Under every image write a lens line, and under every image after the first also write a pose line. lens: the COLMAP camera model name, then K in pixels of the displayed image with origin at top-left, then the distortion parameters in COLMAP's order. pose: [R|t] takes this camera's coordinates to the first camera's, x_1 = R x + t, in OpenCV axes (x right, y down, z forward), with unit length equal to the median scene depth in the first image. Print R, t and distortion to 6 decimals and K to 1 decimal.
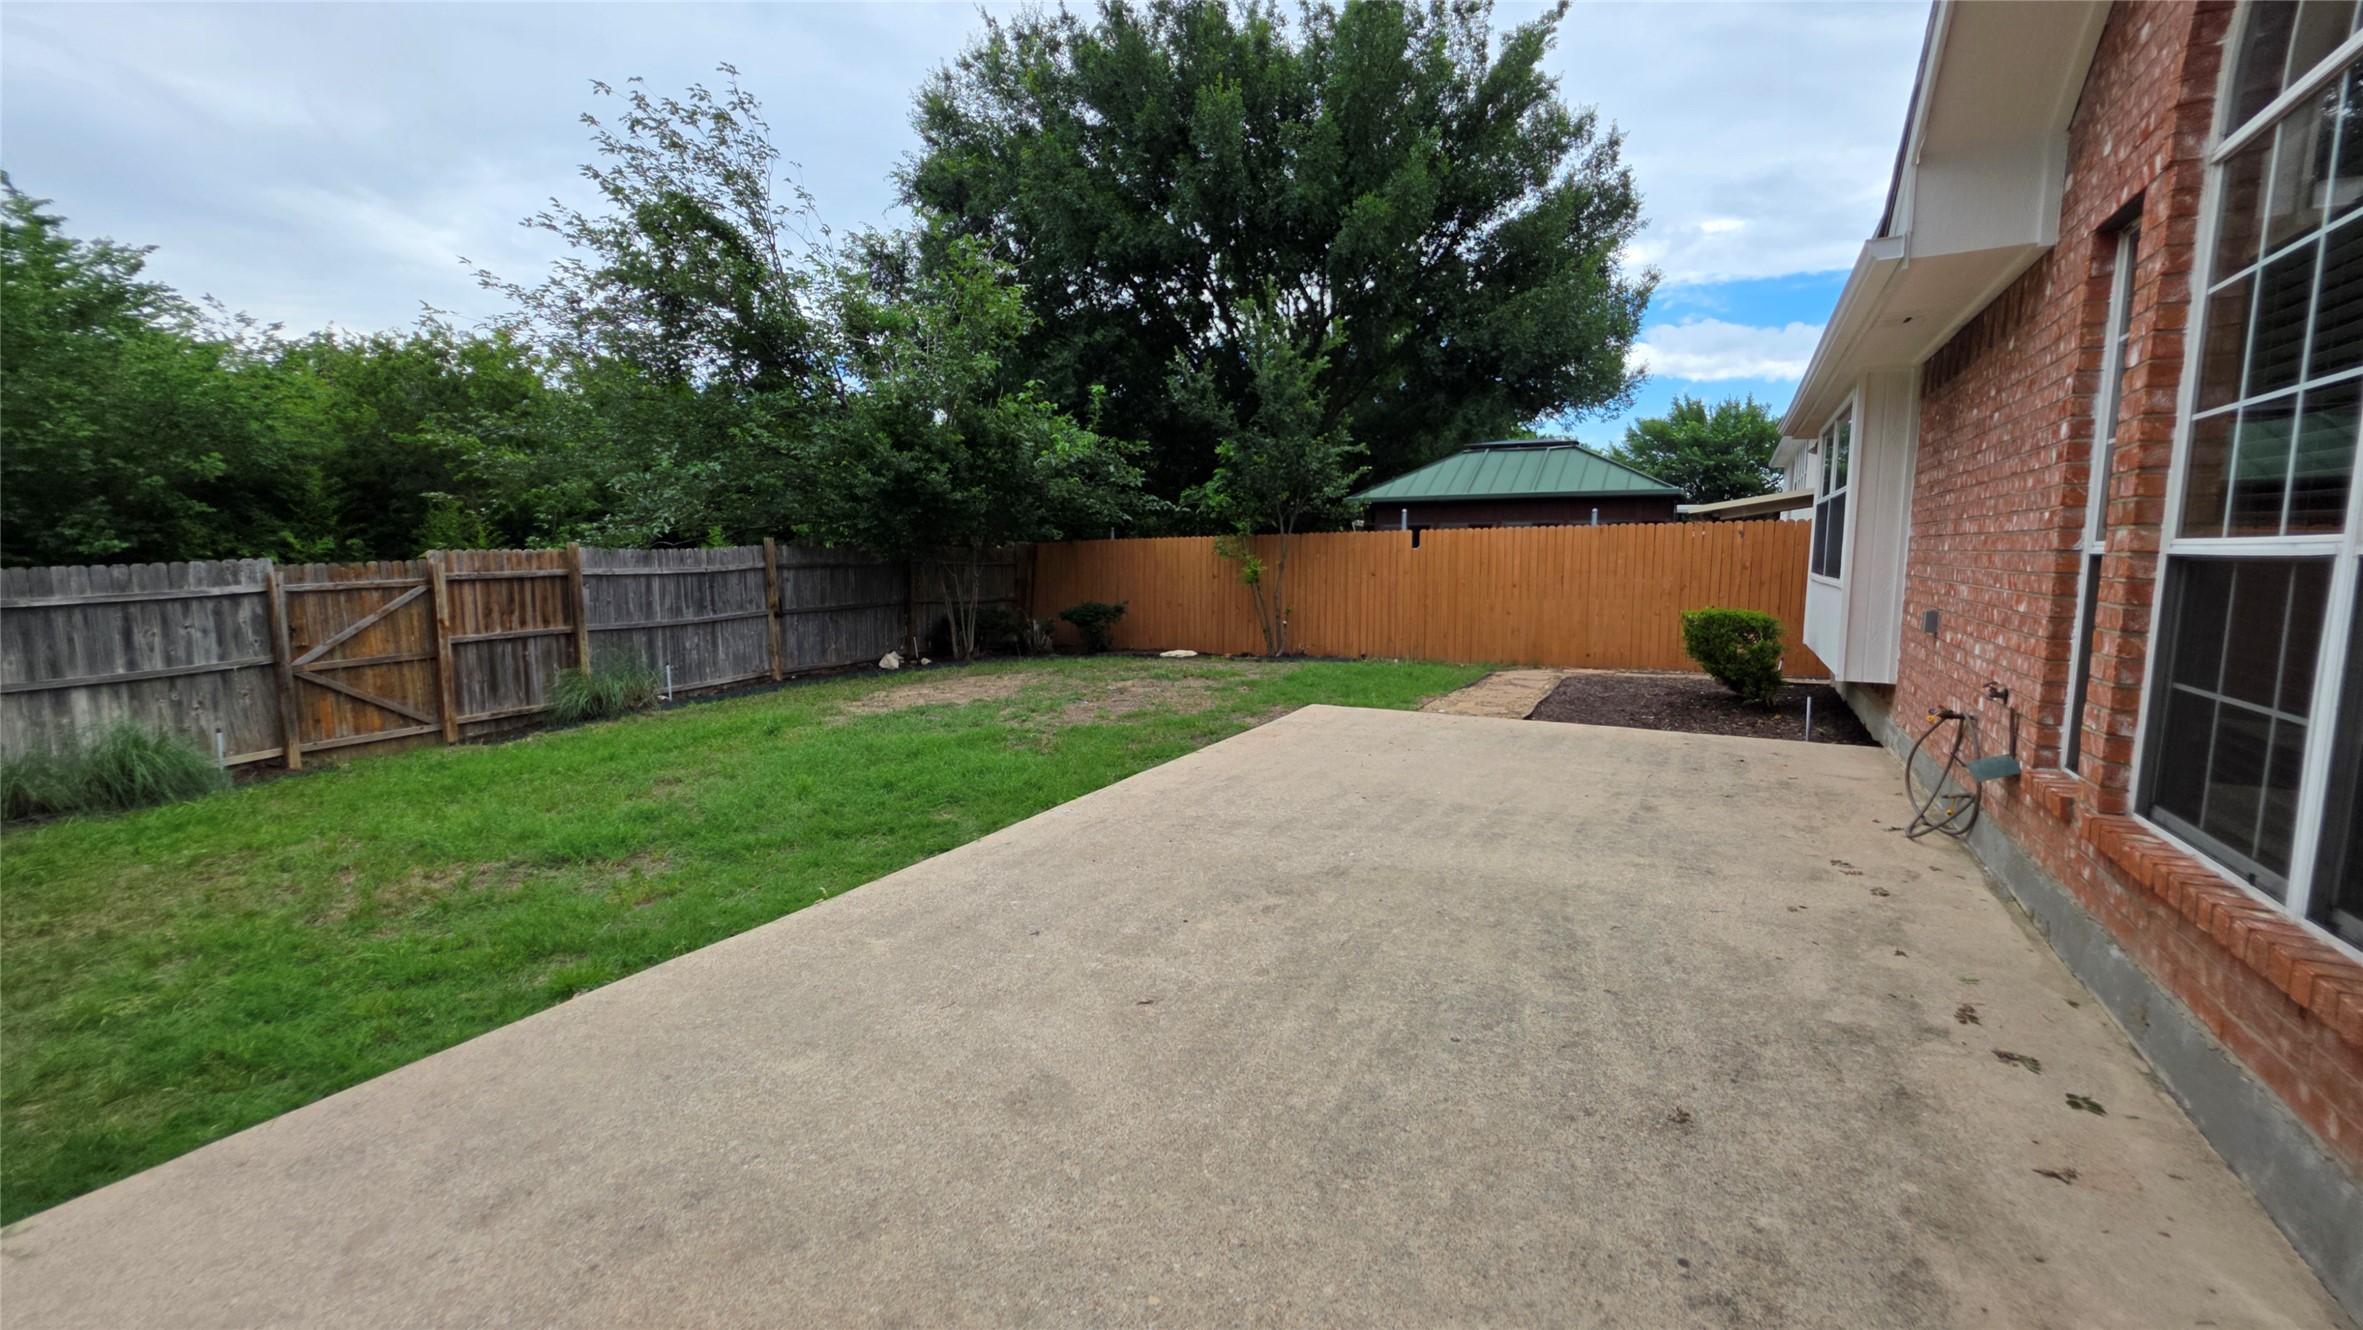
lens RADIAL K [[944.6, 0, 1185.5], [0, 944.6, 652.0], [0, 0, 1]] dist [-0.000902, -0.000370]
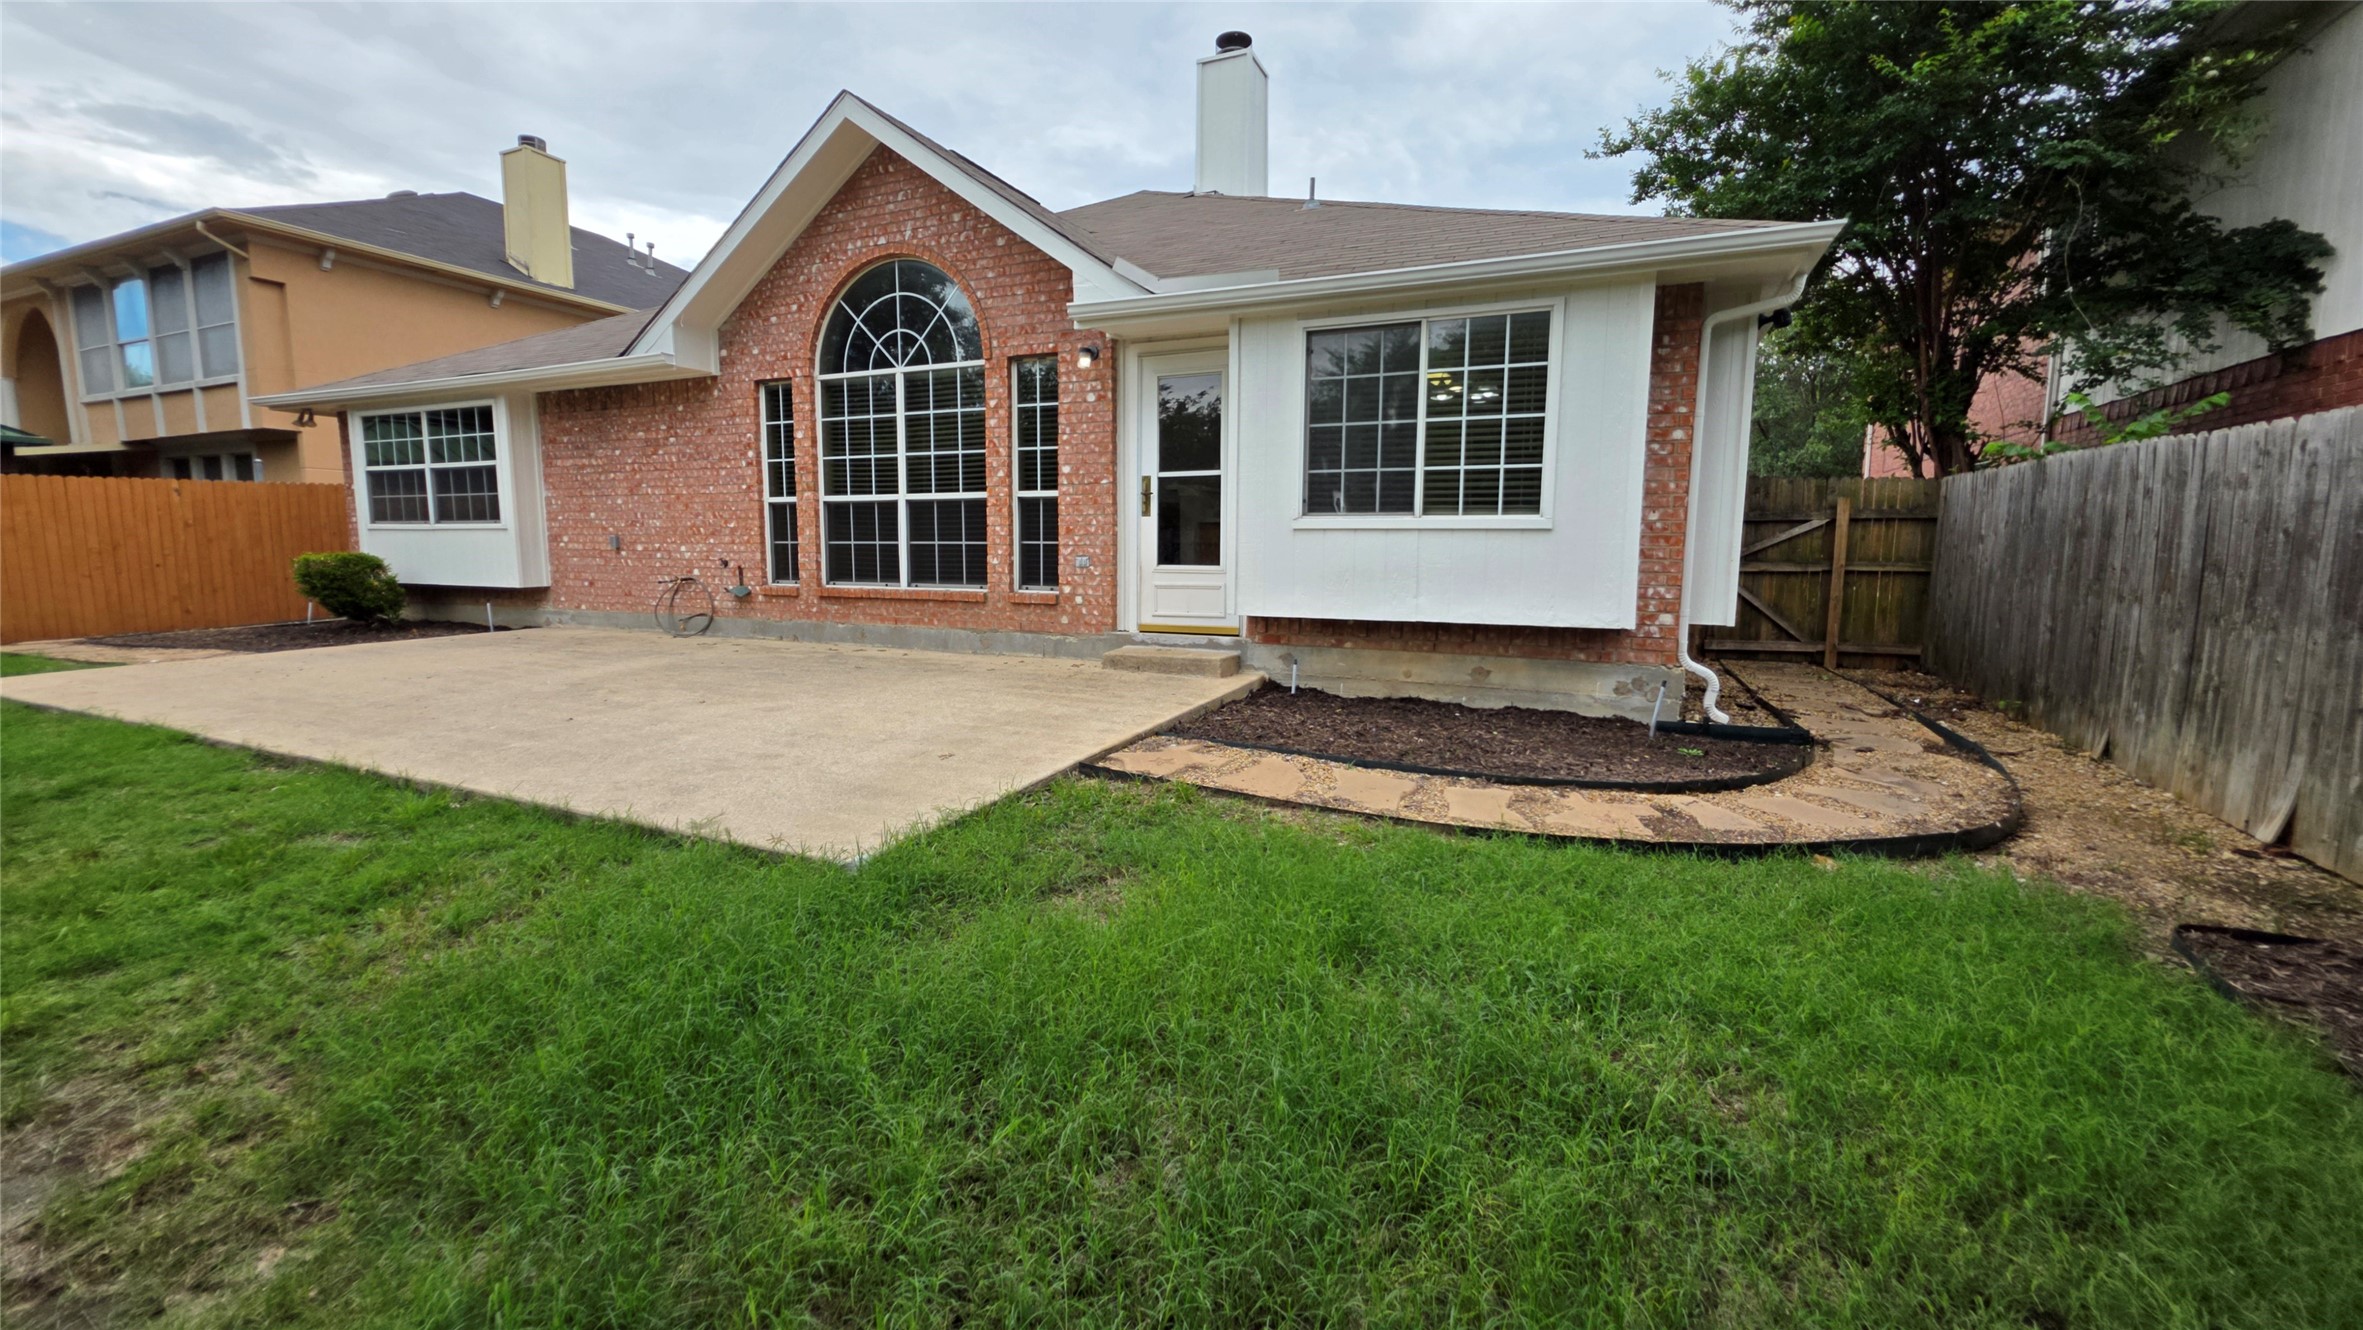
lens RADIAL K [[944.6, 0, 1185.5], [0, 944.6, 652.0], [0, 0, 1]] dist [-0.000902, -0.000370]
pose [[-0.090987, -0.121063, 0.988466, -2.265575], [0.102349, 0.986190, 0.130205, 0.103682], [-0.990579, 0.113016, -0.077340, 0.056196]]
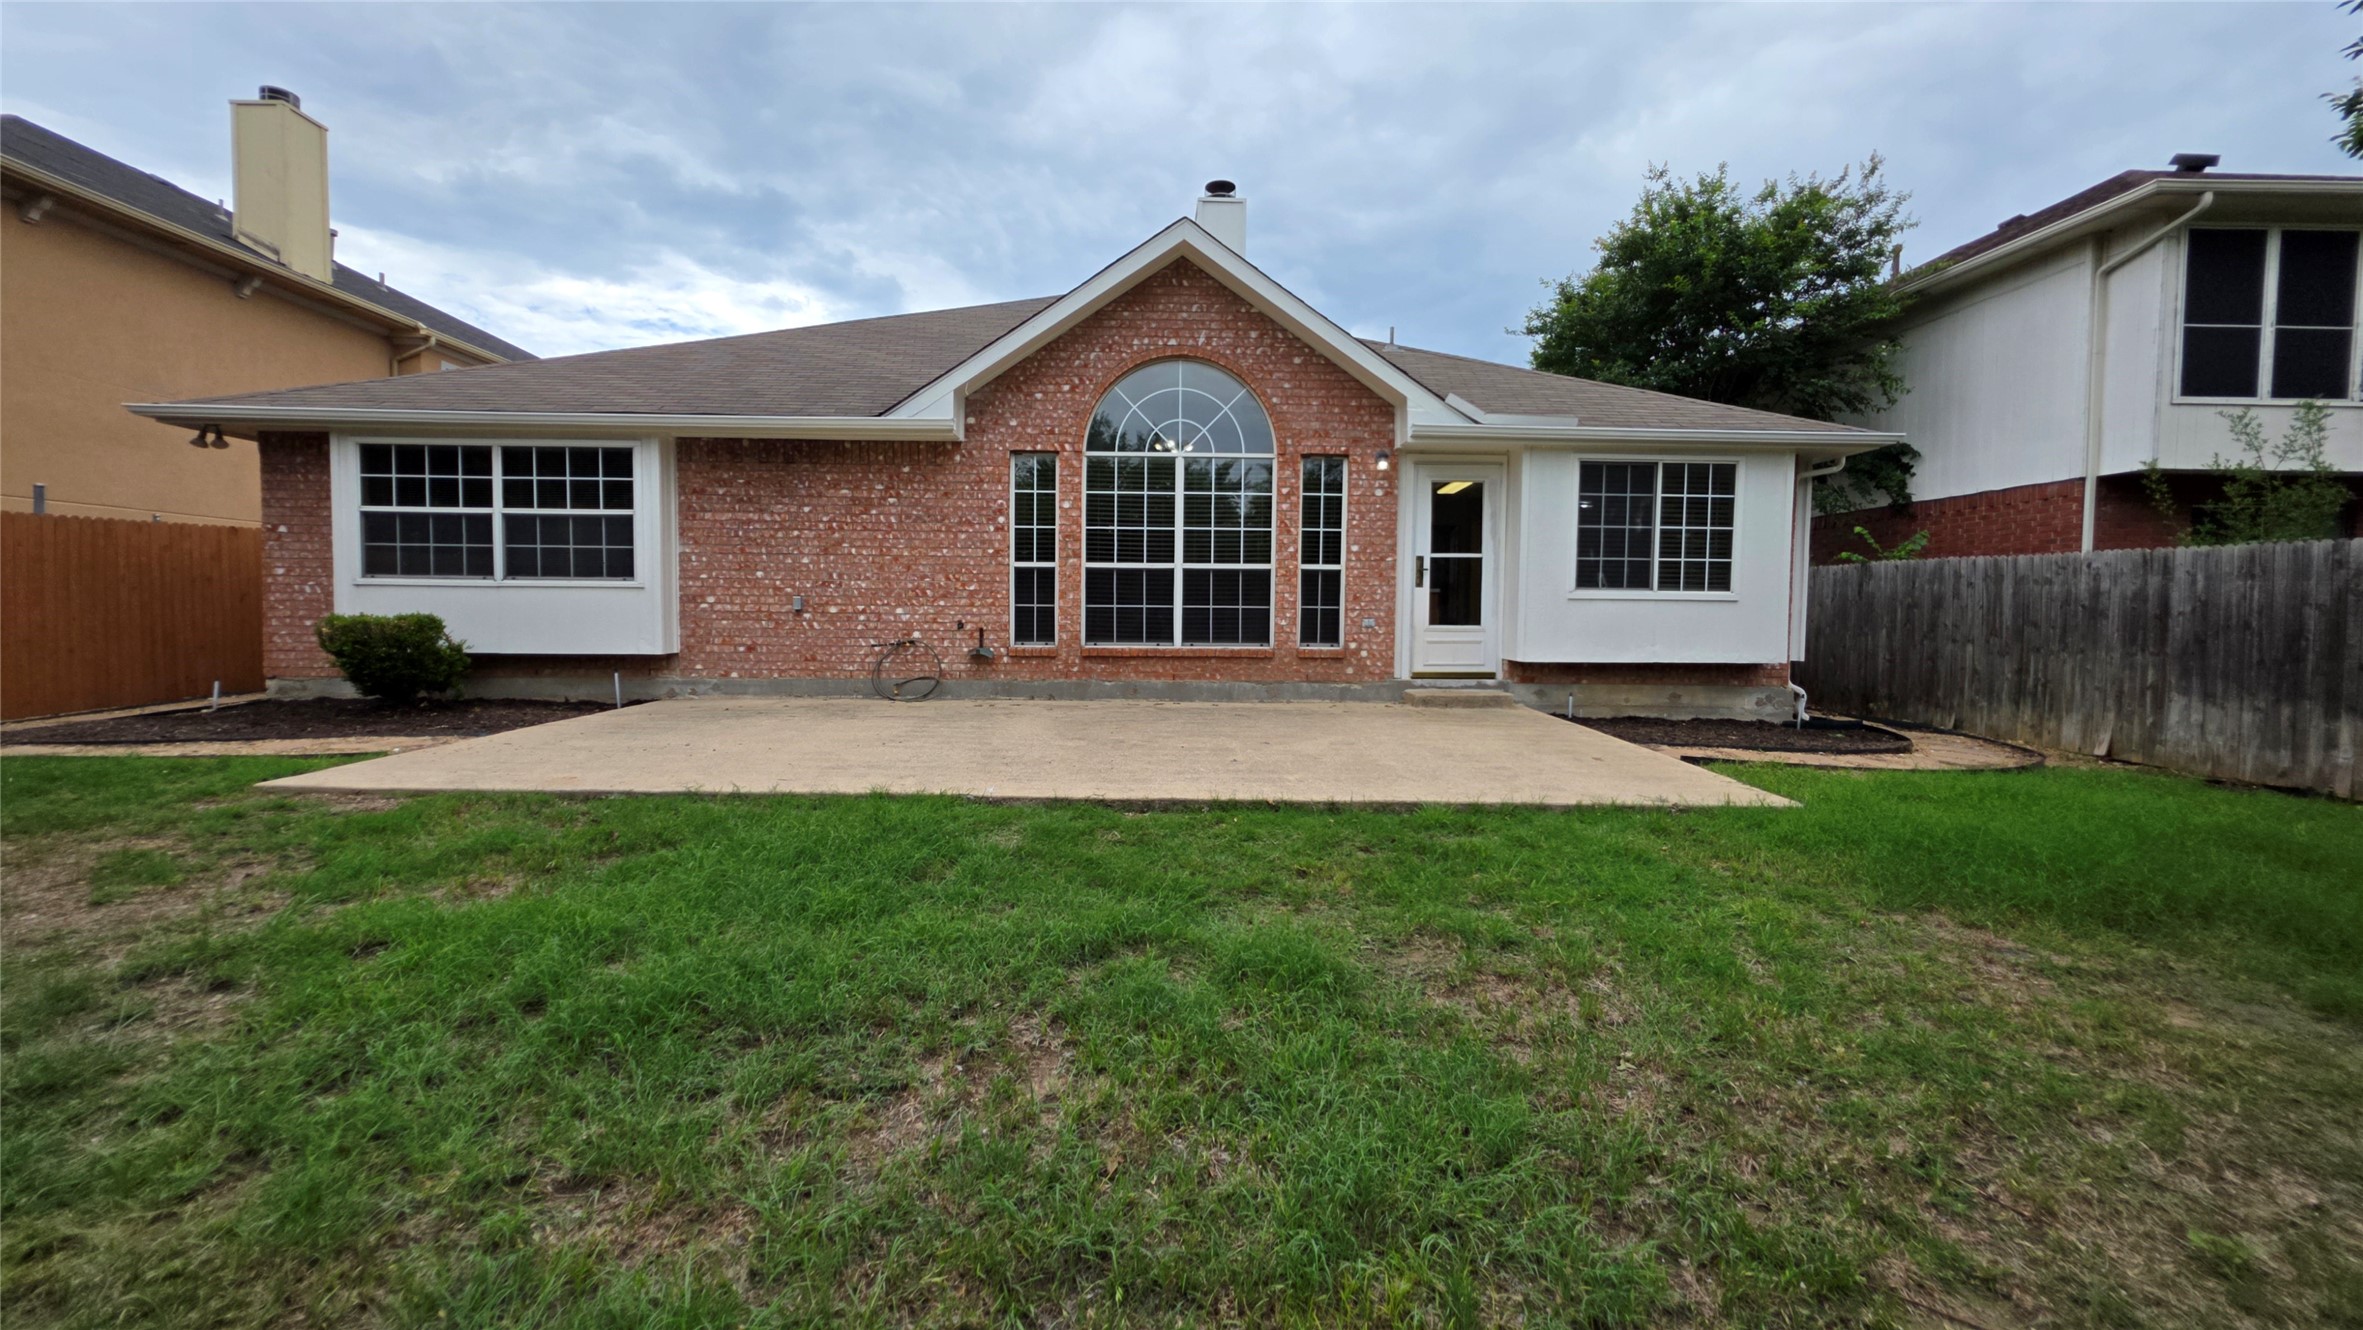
lens RADIAL K [[944.6, 0, 1185.5], [0, 944.6, 652.0], [0, 0, 1]] dist [-0.000902, -0.000370]
pose [[-0.516877, -0.049355, 0.854636, -2.054593], [0.079452, 0.991262, 0.105297, -0.129655], [-0.852365, 0.122328, -0.508439, 2.364643]]
